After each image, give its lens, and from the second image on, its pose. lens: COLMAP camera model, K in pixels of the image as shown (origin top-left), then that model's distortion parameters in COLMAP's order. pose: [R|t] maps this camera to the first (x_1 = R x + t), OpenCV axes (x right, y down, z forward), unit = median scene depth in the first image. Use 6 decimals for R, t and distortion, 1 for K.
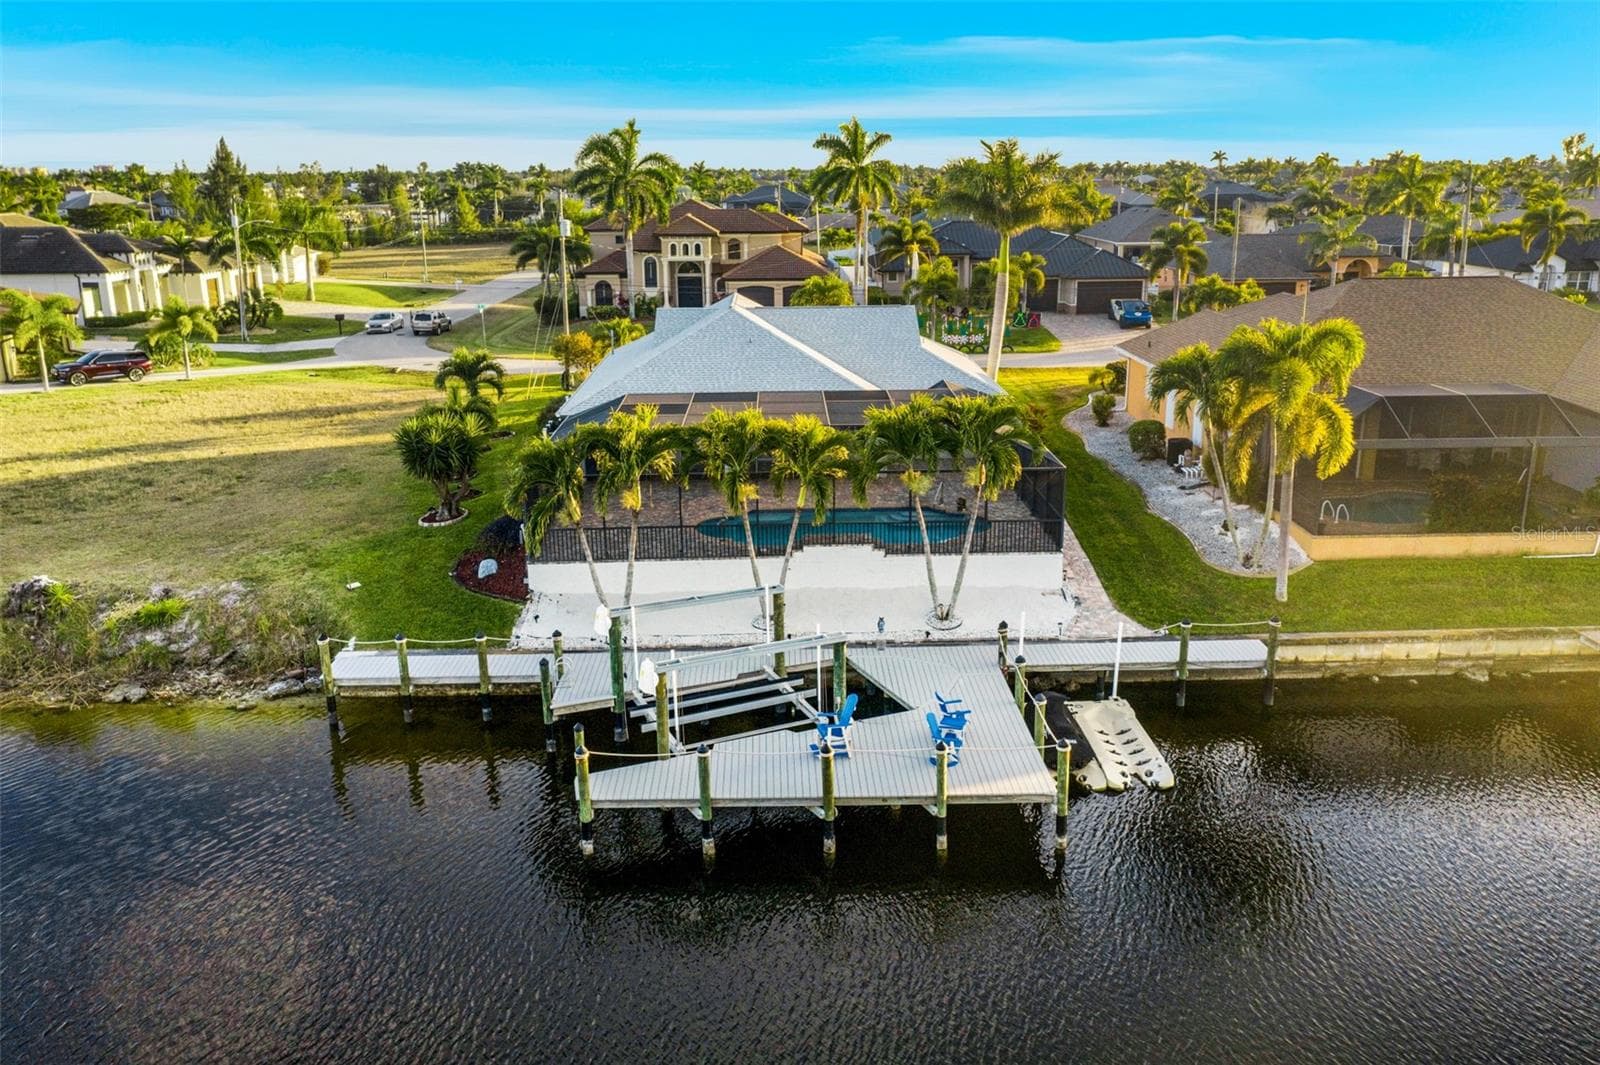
lens RADIAL K [[1265.3, 0, 802.2], [0, 1265.3, 536.7], [0, 0, 1]] dist [-0.006891, 0.009990]
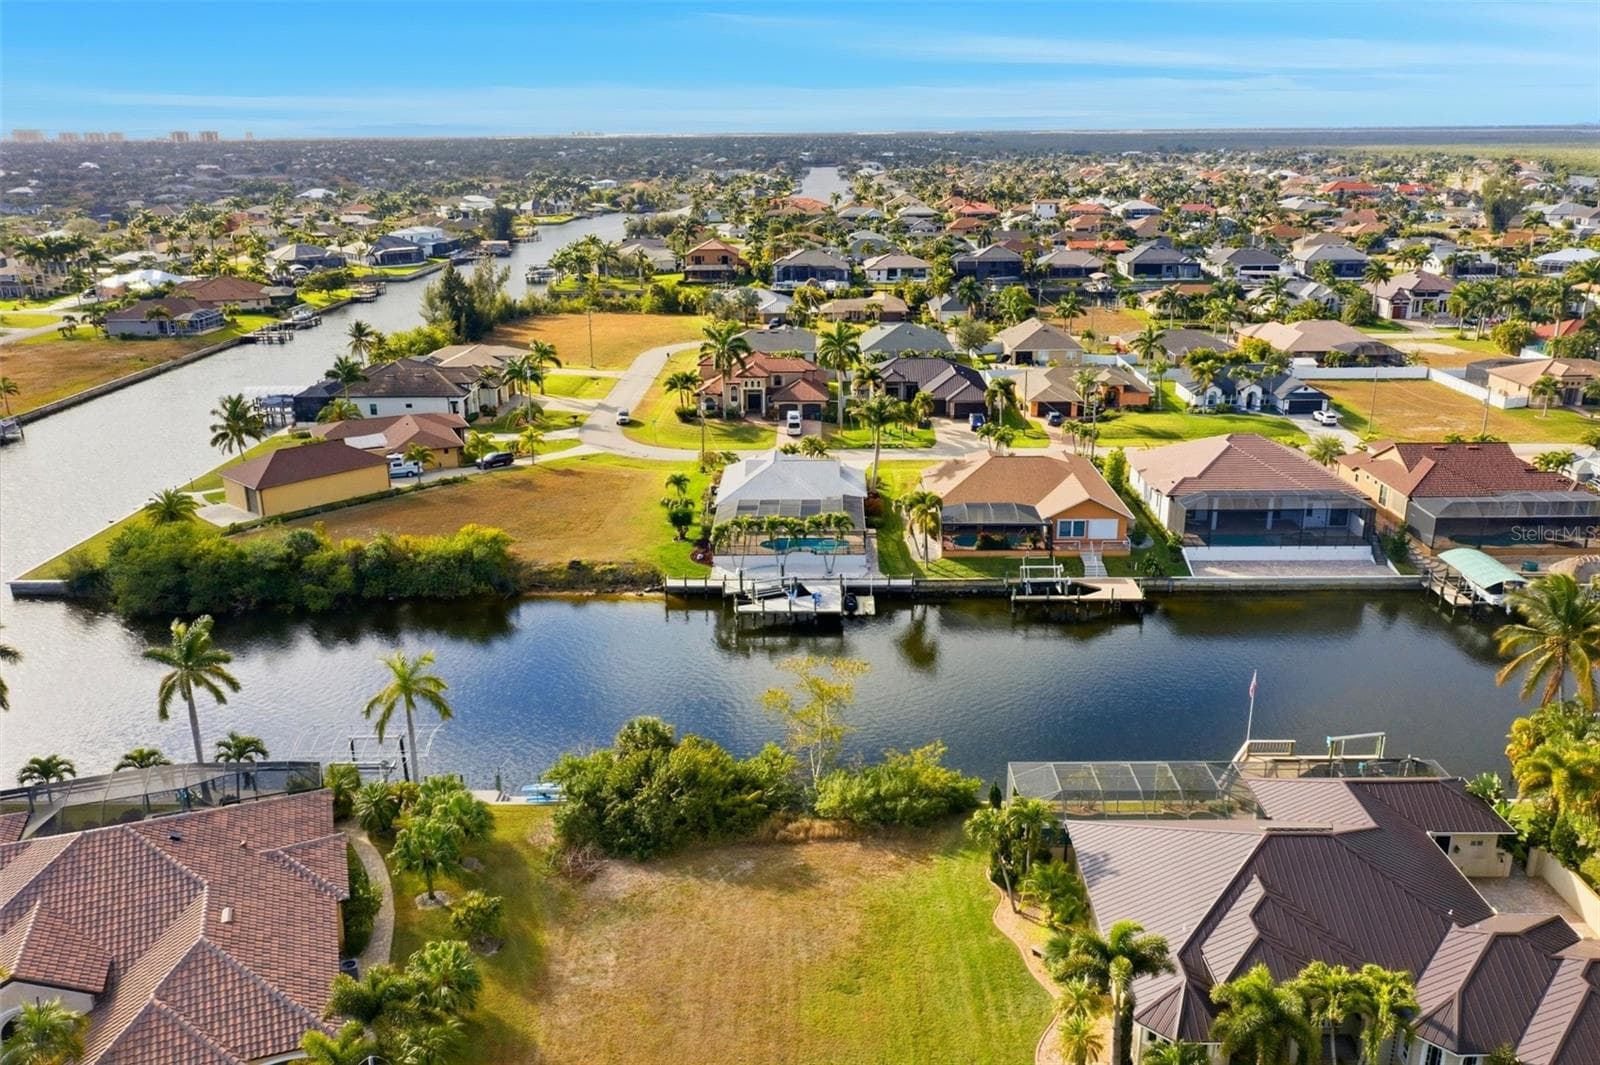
lens RADIAL K [[1265.3, 0, 795.5], [0, 1265.3, 526.8], [0, 0, 1]] dist [-0.006891, 0.009990]
pose [[0.998896, 0.012649, -0.045250, 0.174719], [-0.011613, 0.999666, 0.023069, -0.145922], [0.045527, -0.022518, 0.998709, -2.556955]]
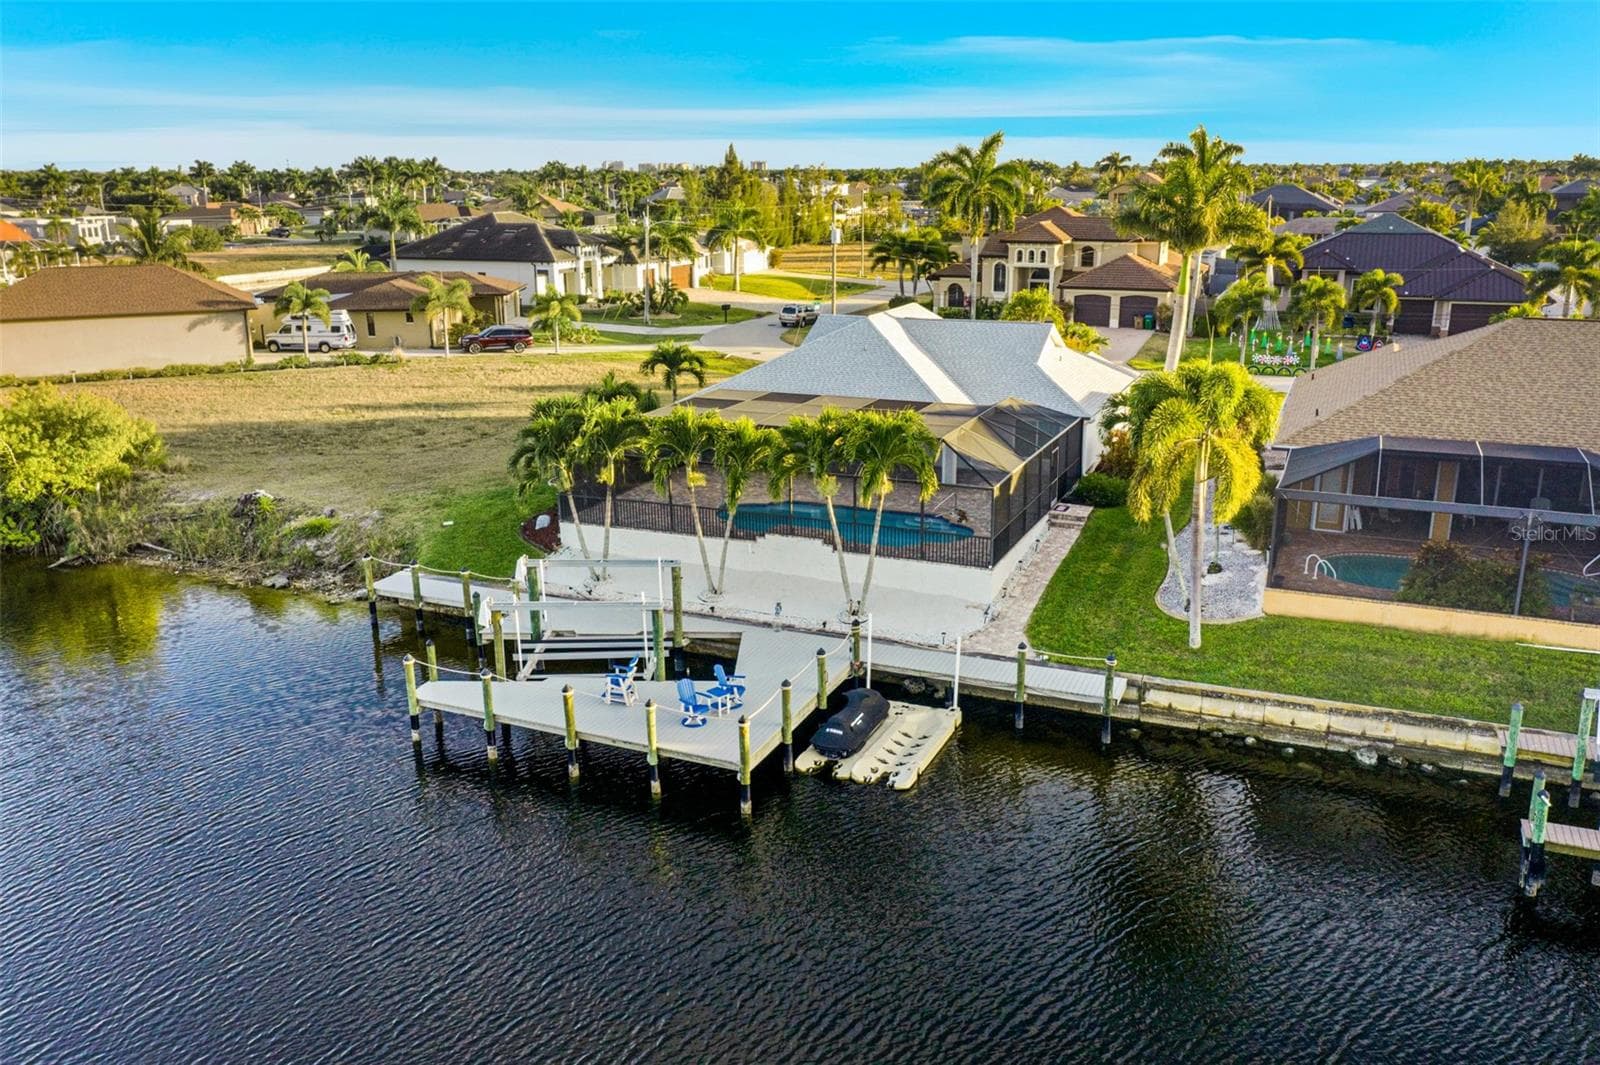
lens RADIAL K [[1265.3, 0, 798.9], [0, 1265.3, 542.0], [0, 0, 1]] dist [-0.006891, 0.009990]
pose [[0.905044, 0.119640, -0.408143, 0.496465], [-0.116491, 0.992655, 0.032663, -0.026037], [0.409053, 0.017983, 0.912333, -0.008156]]
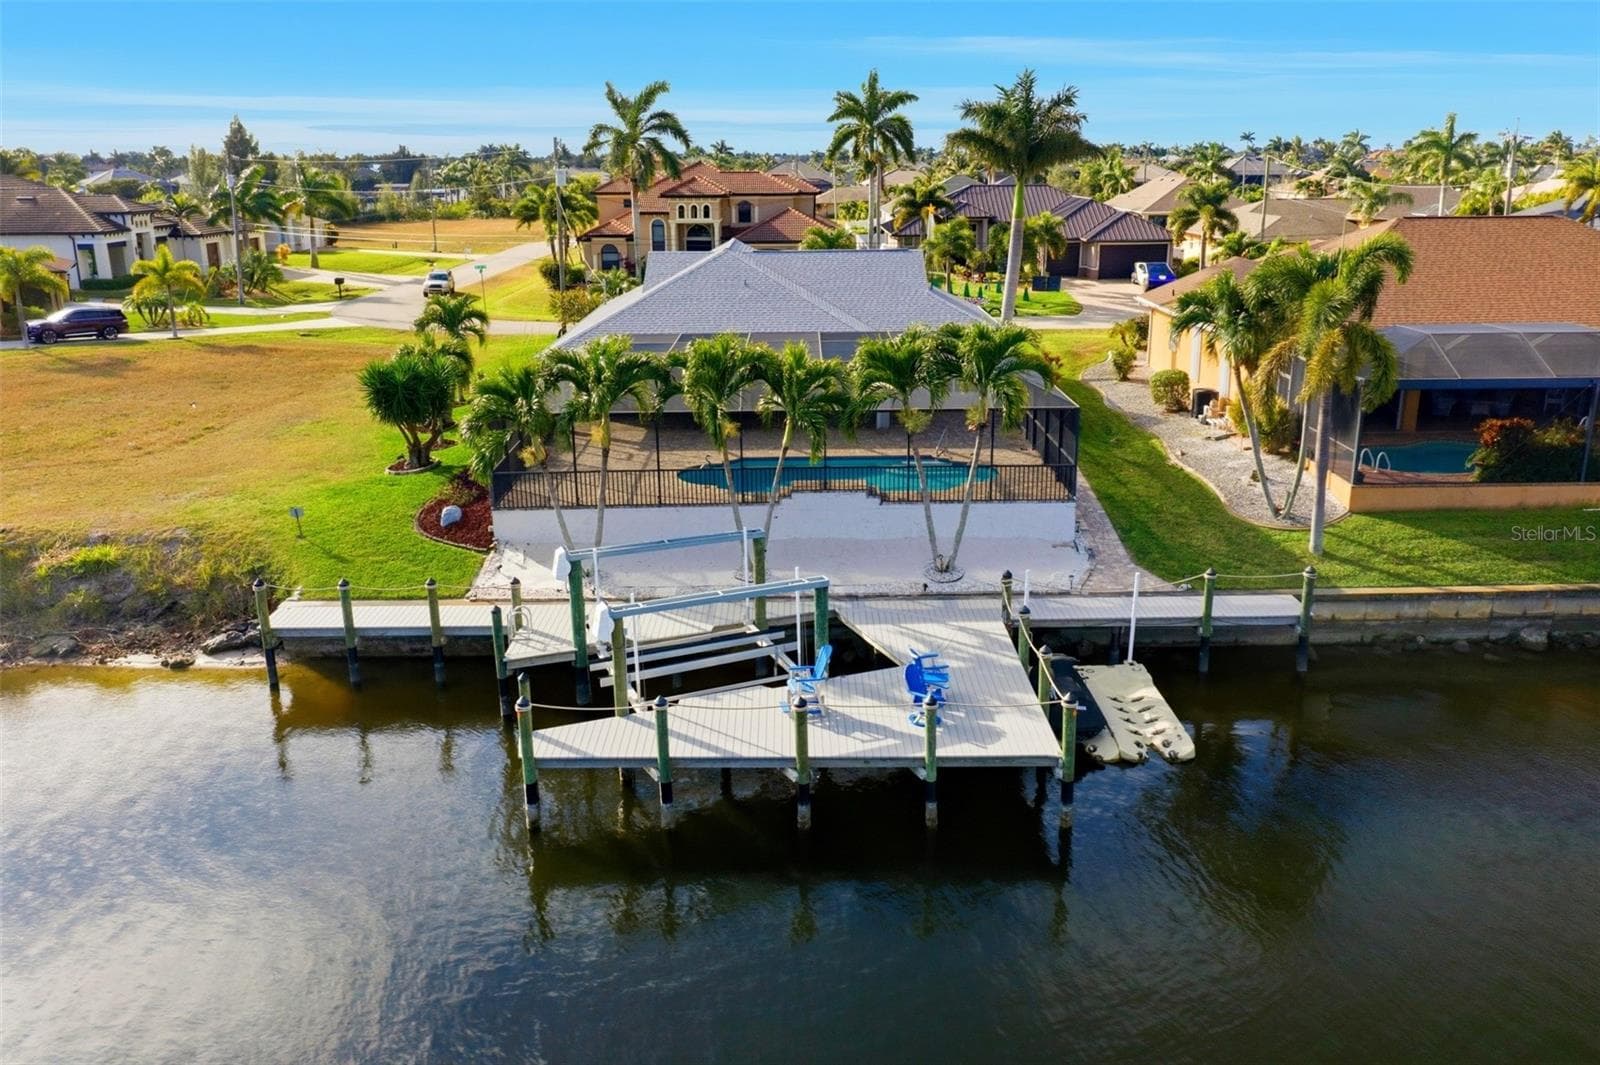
lens RADIAL K [[1265.3, 0, 801.9], [0, 1265.3, 534.4], [0, 0, 1]] dist [-0.006891, 0.009990]
pose [[0.999816, 0.005660, -0.018309, 0.025924], [-0.005496, 0.999945, 0.008974, 0.030316], [0.018359, -0.008871, 0.999792, 0.084444]]
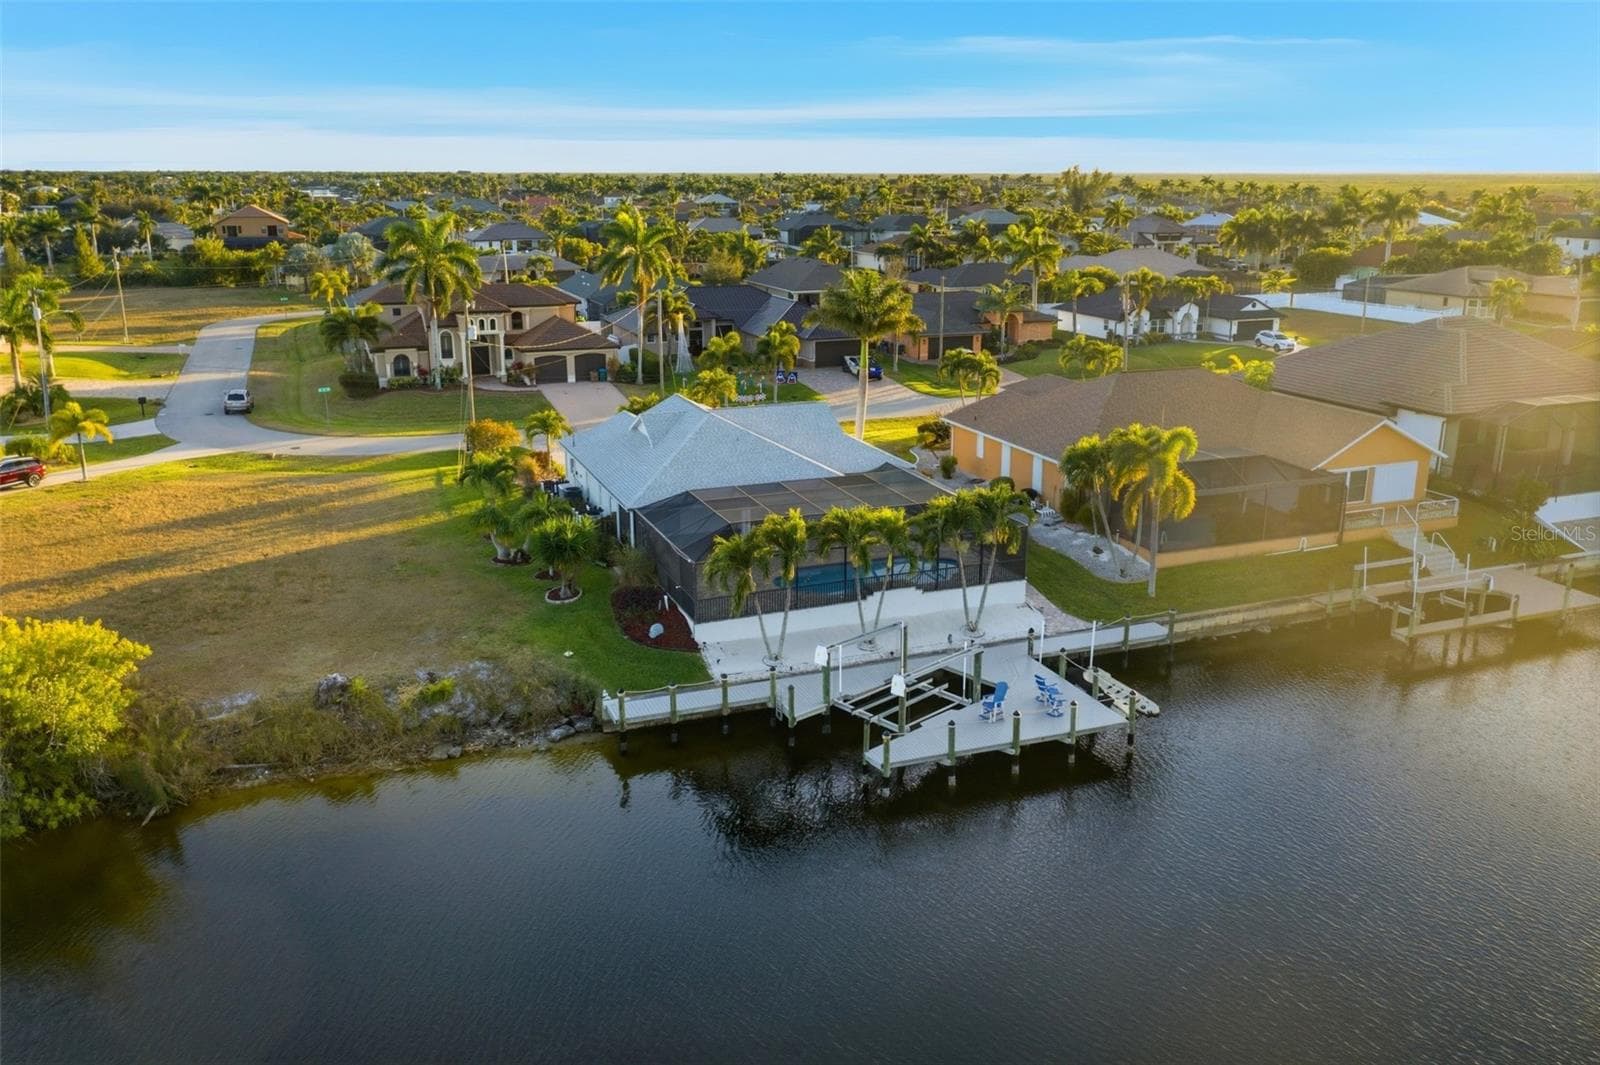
lens RADIAL K [[1265.3, 0, 808.1], [0, 1265.3, 535.5], [0, 0, 1]] dist [-0.006891, 0.009990]
pose [[0.938404, -0.084612, 0.335020, -0.577169], [0.085357, 0.996272, 0.012529, -0.086108], [-0.334831, 0.016839, 0.942128, -0.384565]]
